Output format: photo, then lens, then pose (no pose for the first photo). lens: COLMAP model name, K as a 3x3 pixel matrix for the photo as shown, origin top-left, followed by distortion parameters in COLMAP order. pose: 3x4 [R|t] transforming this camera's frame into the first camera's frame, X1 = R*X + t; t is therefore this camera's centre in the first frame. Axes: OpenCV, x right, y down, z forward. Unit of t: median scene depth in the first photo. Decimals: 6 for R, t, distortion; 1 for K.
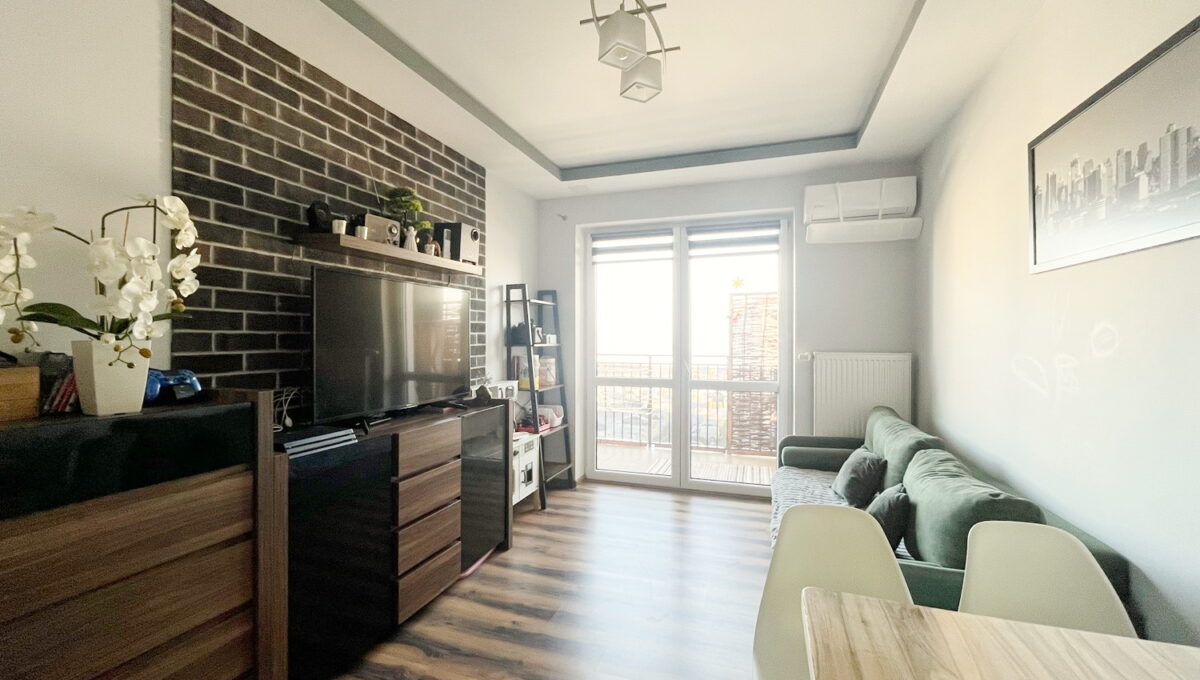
lens RADIAL K [[485.3, 0, 599.3], [0, 485.3, 336.3], [0, 0, 1]] dist [-0.002000, -0.000307]
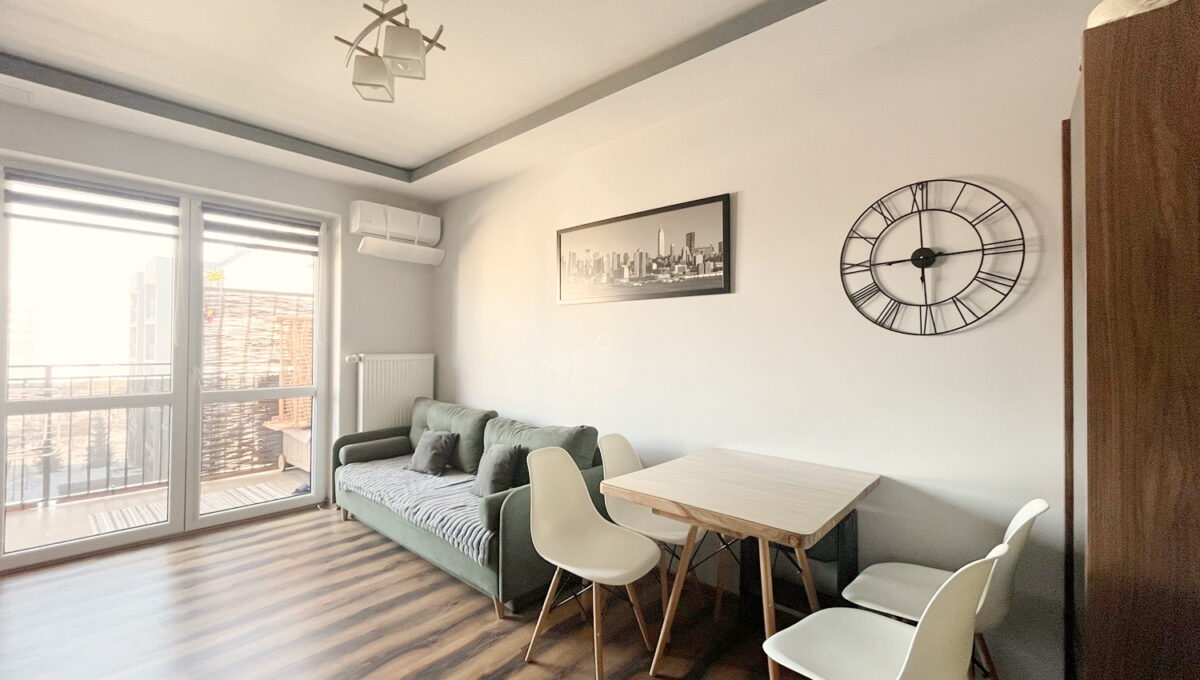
lens RADIAL K [[485.3, 0, 599.3], [0, 485.3, 336.3], [0, 0, 1]] dist [-0.002000, -0.000307]
pose [[0.384475, 0.020082, 0.922917, -0.346657], [-0.008375, 0.999798, -0.018266, 0.007723], [-0.923097, -0.000707, 0.384566, 0.097047]]
